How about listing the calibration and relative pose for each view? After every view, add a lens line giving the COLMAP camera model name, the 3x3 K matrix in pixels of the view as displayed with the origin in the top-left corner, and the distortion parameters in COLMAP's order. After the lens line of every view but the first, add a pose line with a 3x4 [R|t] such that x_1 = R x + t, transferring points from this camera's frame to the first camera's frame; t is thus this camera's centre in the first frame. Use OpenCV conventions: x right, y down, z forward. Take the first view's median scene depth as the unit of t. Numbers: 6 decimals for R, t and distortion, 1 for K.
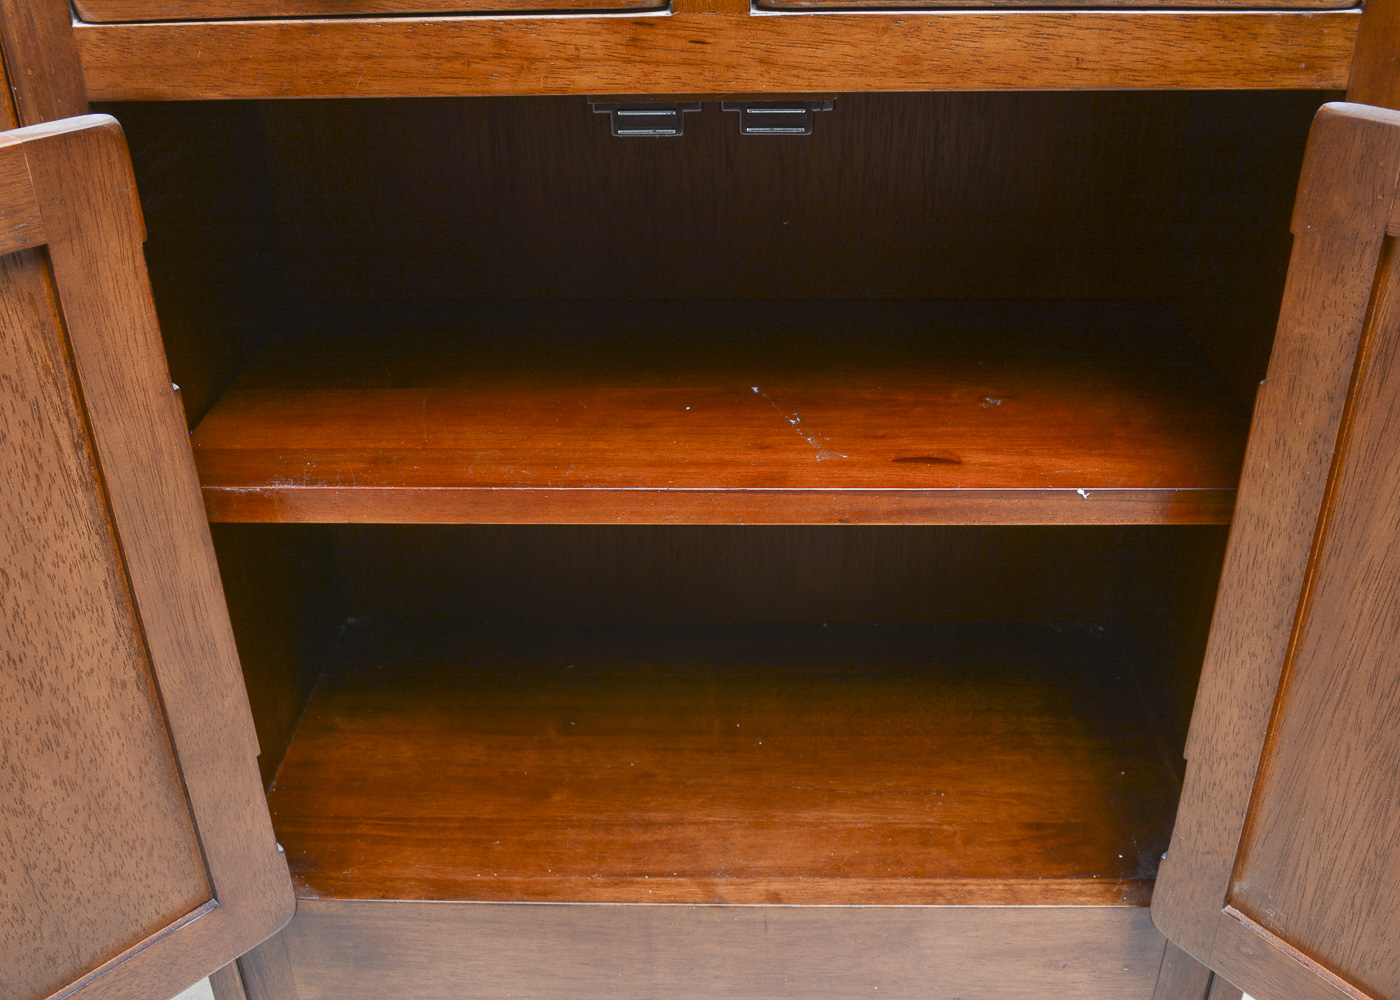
lens RADIAL K [[1332.0, 0, 700.6], [0, 1332.0, 511.3], [0, 0, 1]] dist [-0.067649, 0.000000]
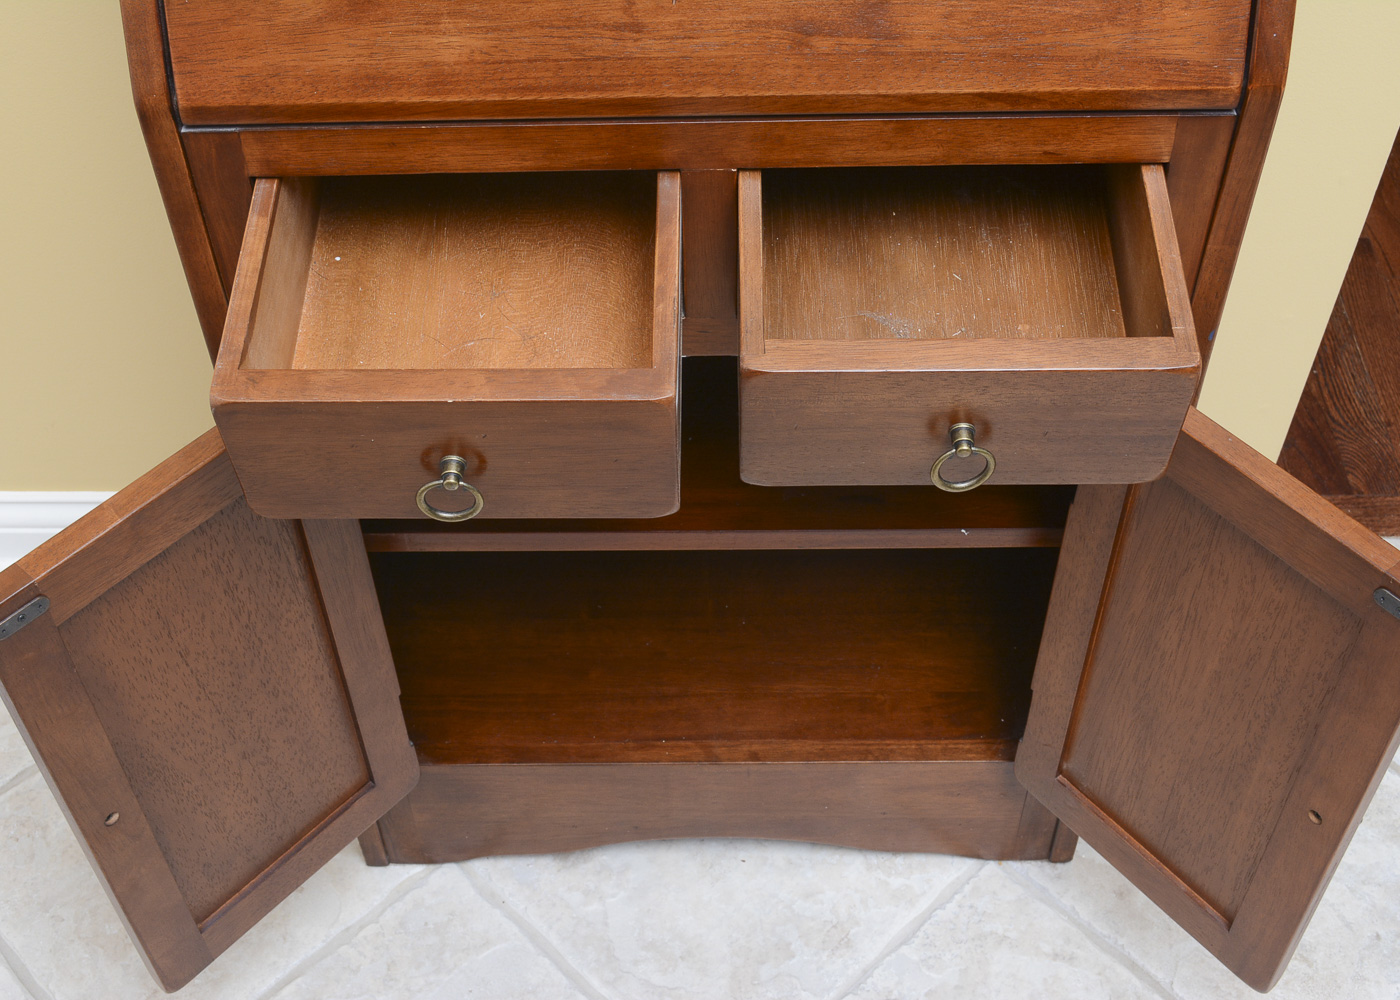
lens RADIAL K [[1666.3, 0, 699.4], [0, 1666.3, 542.5], [0, 0, 1]] dist [-0.035726, 0.000000]
pose [[0.999664, -0.019574, 0.016985, -0.031976], [0.012947, 0.944951, 0.326956, -0.554878], [-0.022450, -0.326626, 0.944887, -0.668307]]
